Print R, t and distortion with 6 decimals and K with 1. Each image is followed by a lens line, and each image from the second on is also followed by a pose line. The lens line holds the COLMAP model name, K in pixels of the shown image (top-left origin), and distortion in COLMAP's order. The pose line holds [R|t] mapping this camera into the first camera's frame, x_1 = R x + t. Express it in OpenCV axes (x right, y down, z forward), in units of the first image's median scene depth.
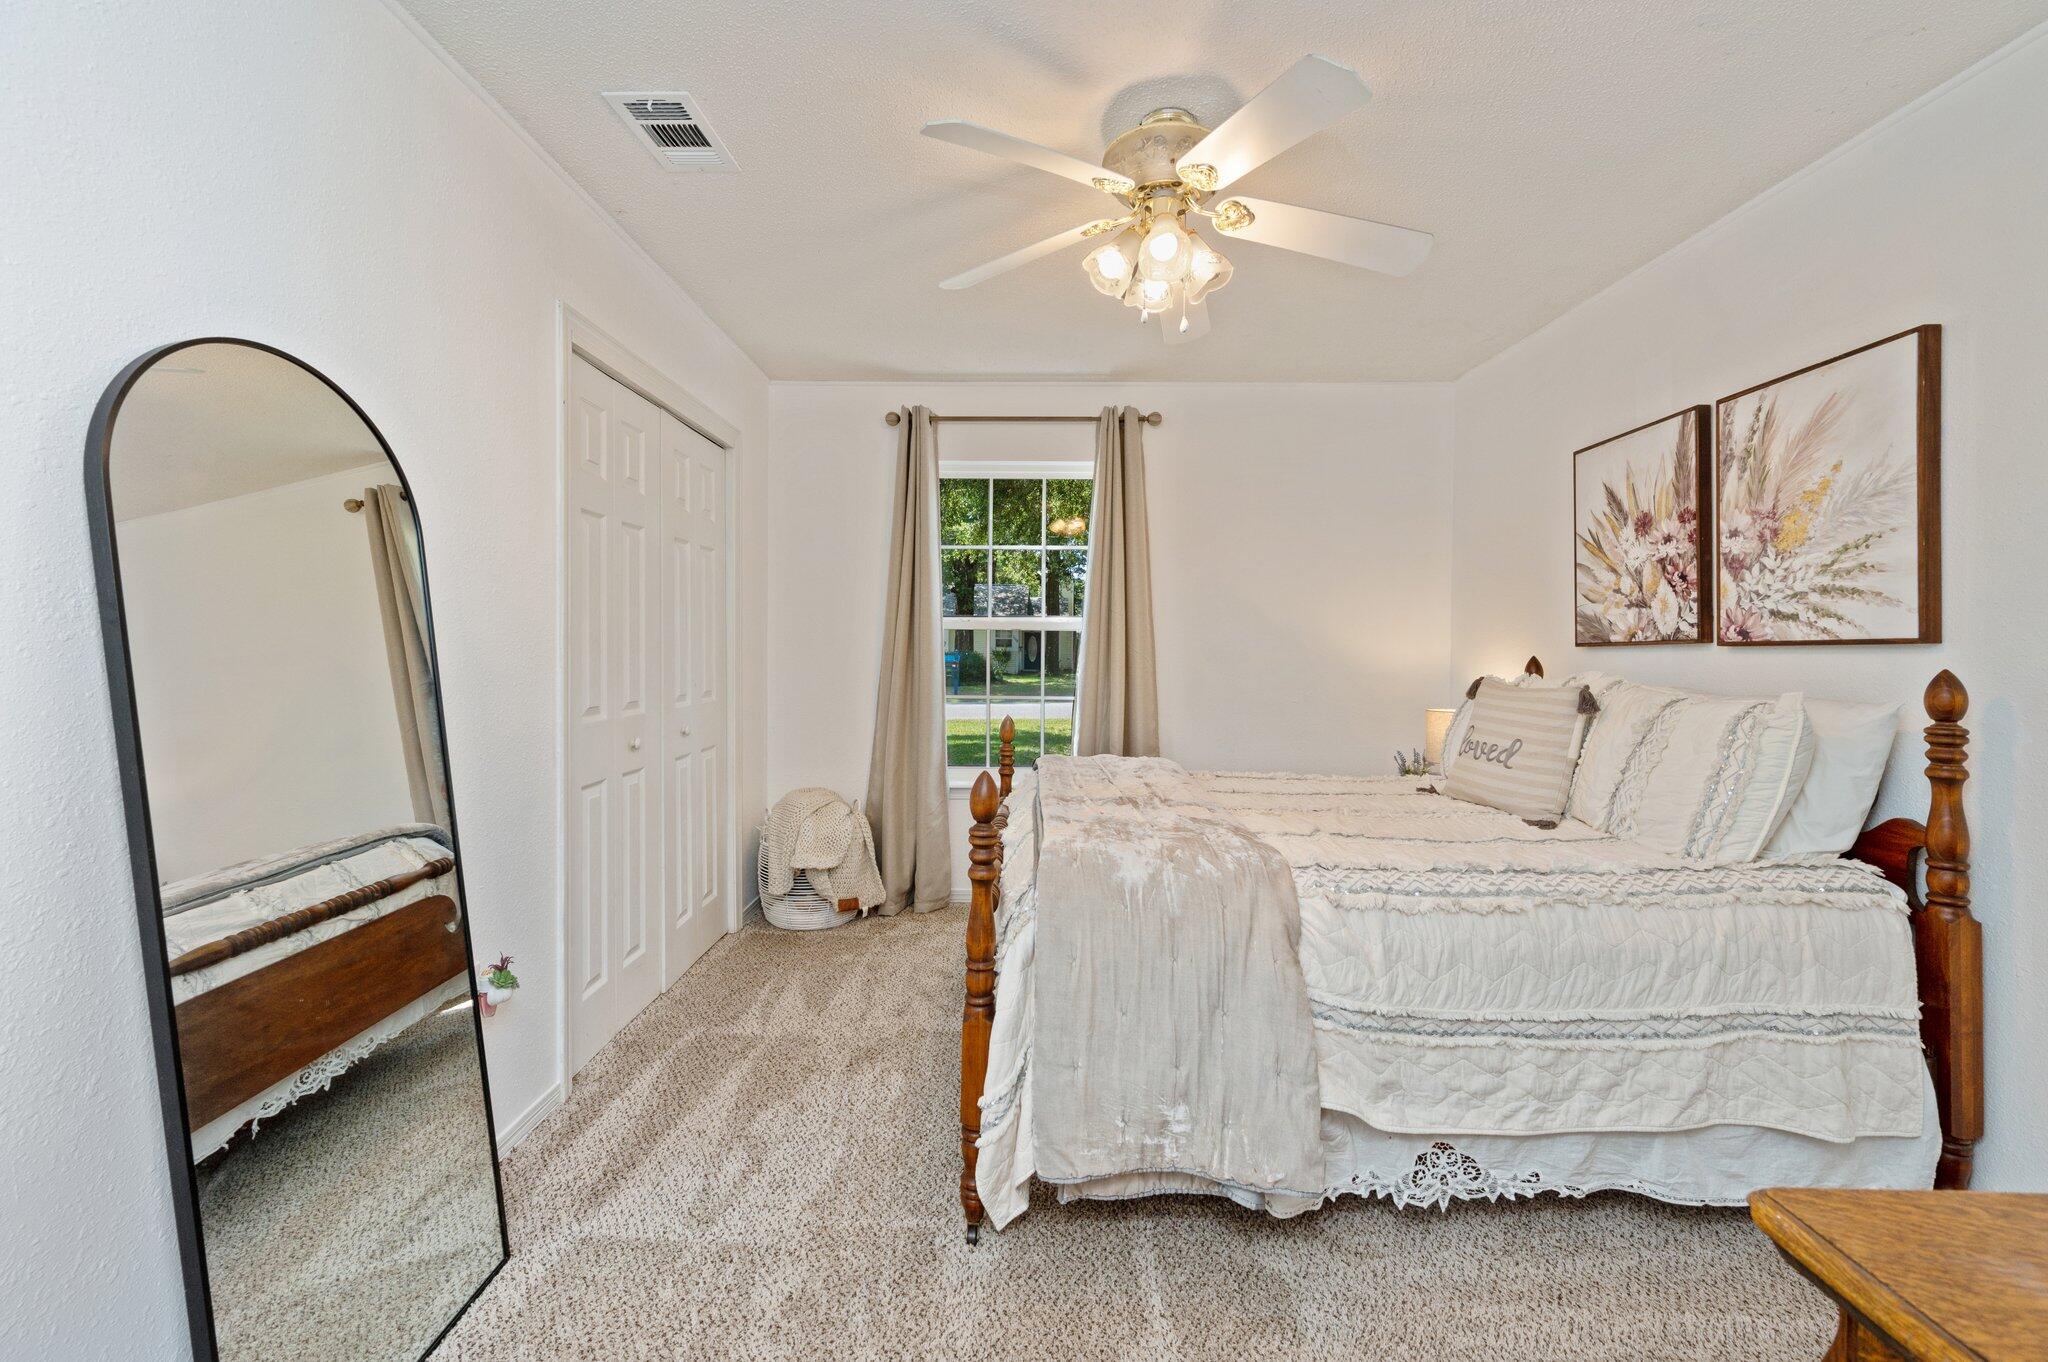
lens RADIAL K [[806.6, 0, 1052.3], [0, 806.6, 619.8], [0, 0, 1]] dist [-0.001647, -0.000060]
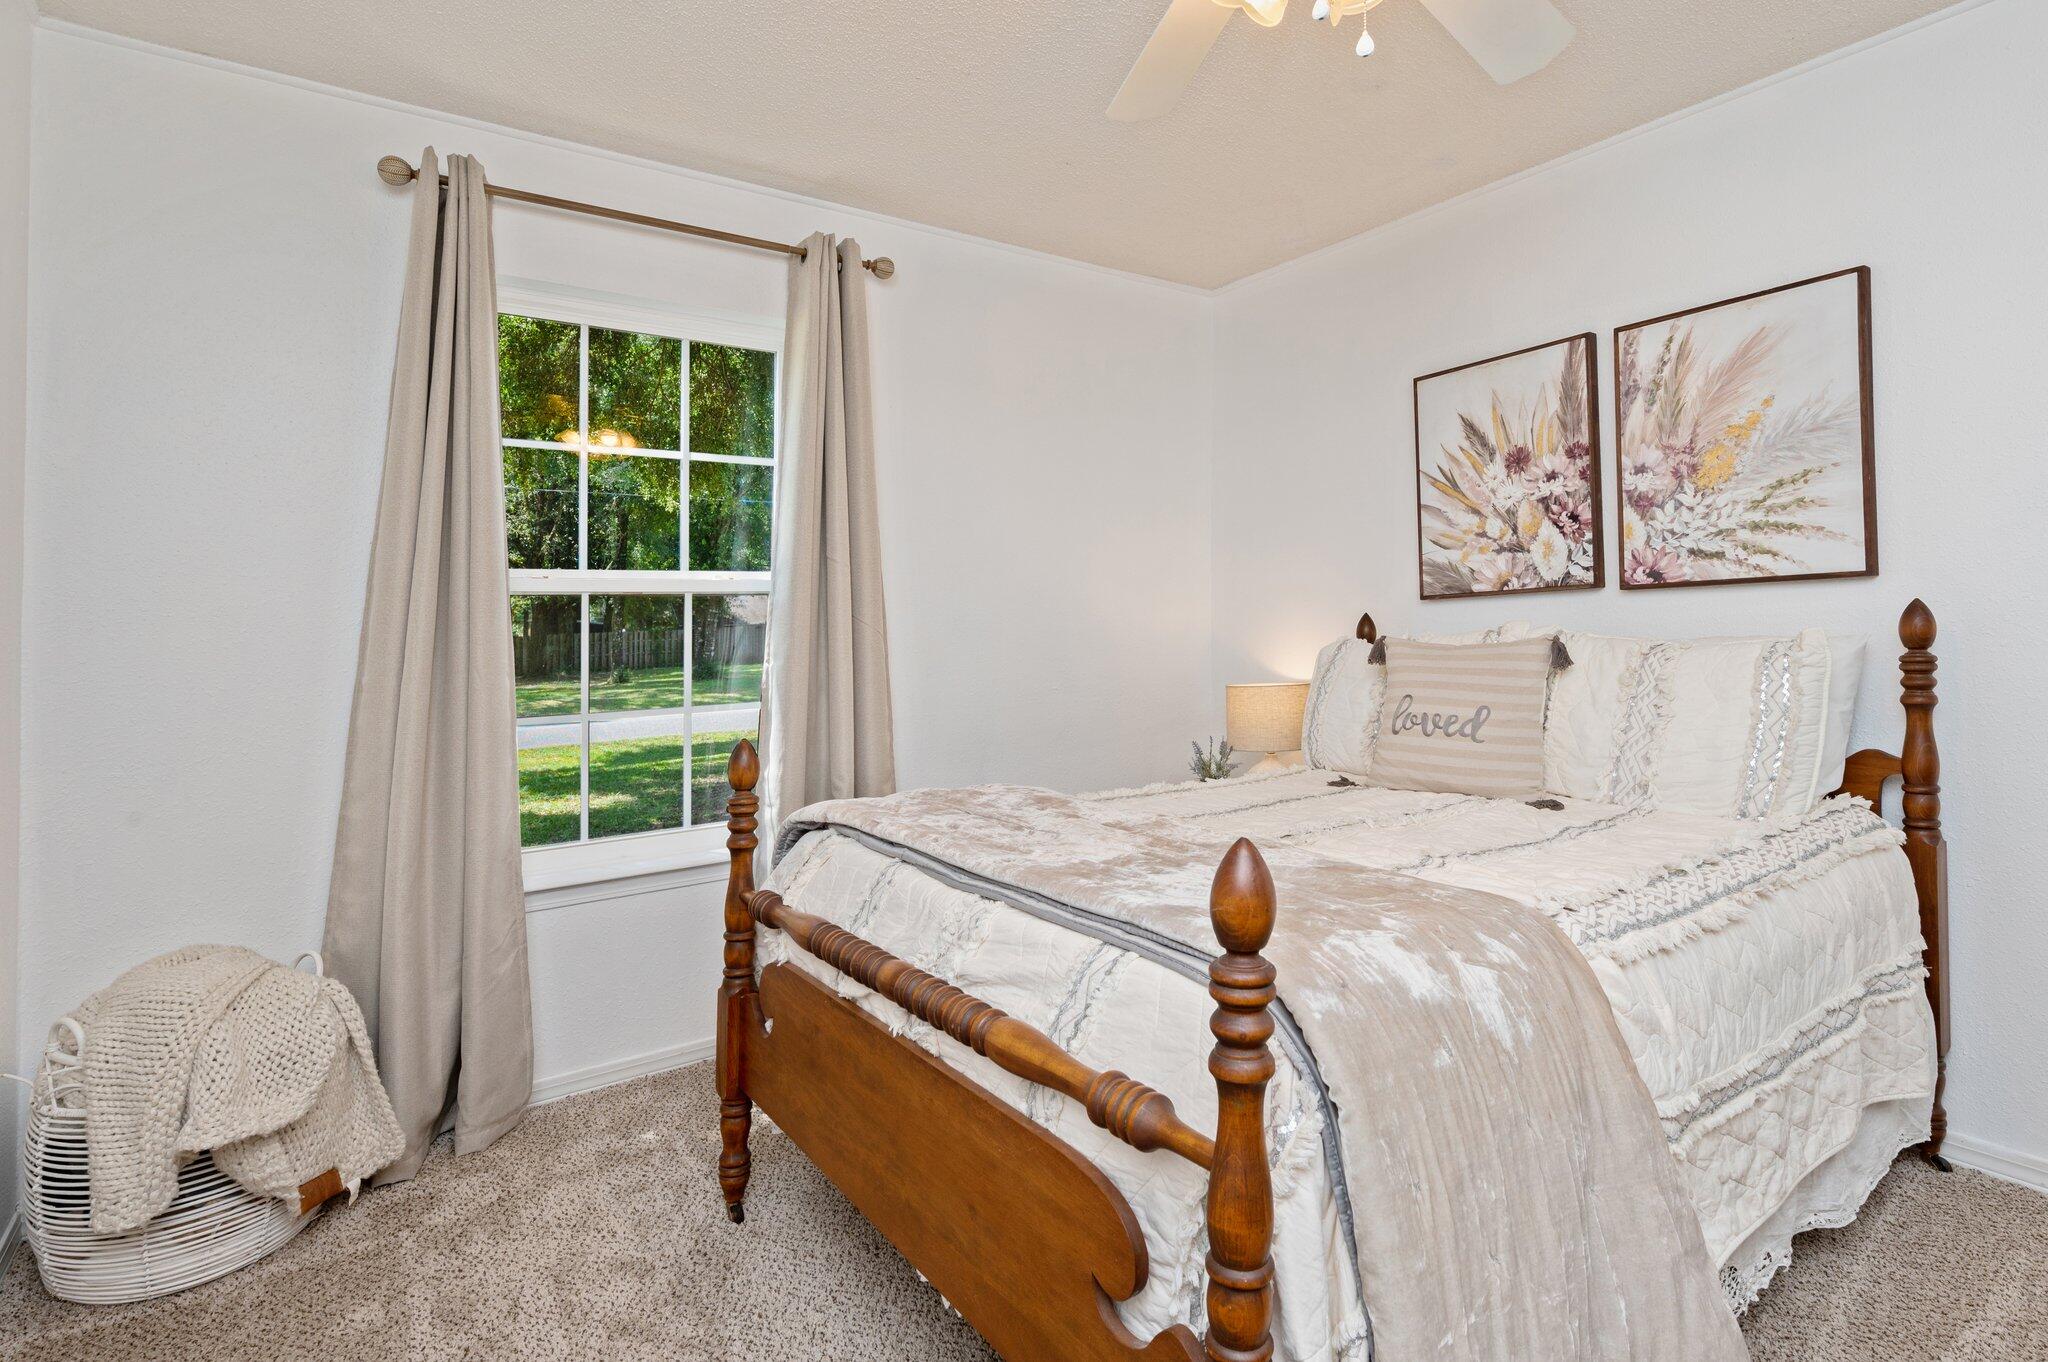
lens RADIAL K [[996.2, 0, 1089.7], [0, 996.2, 580.8], [0, 0, 1]] dist [0.001319, -0.000104]
pose [[0.811071, 0.000158, 0.584947, -0.349295], [0.012907, 0.999752, -0.018167, 0.035043], [-0.584805, 0.022285, 0.810868, 0.419379]]
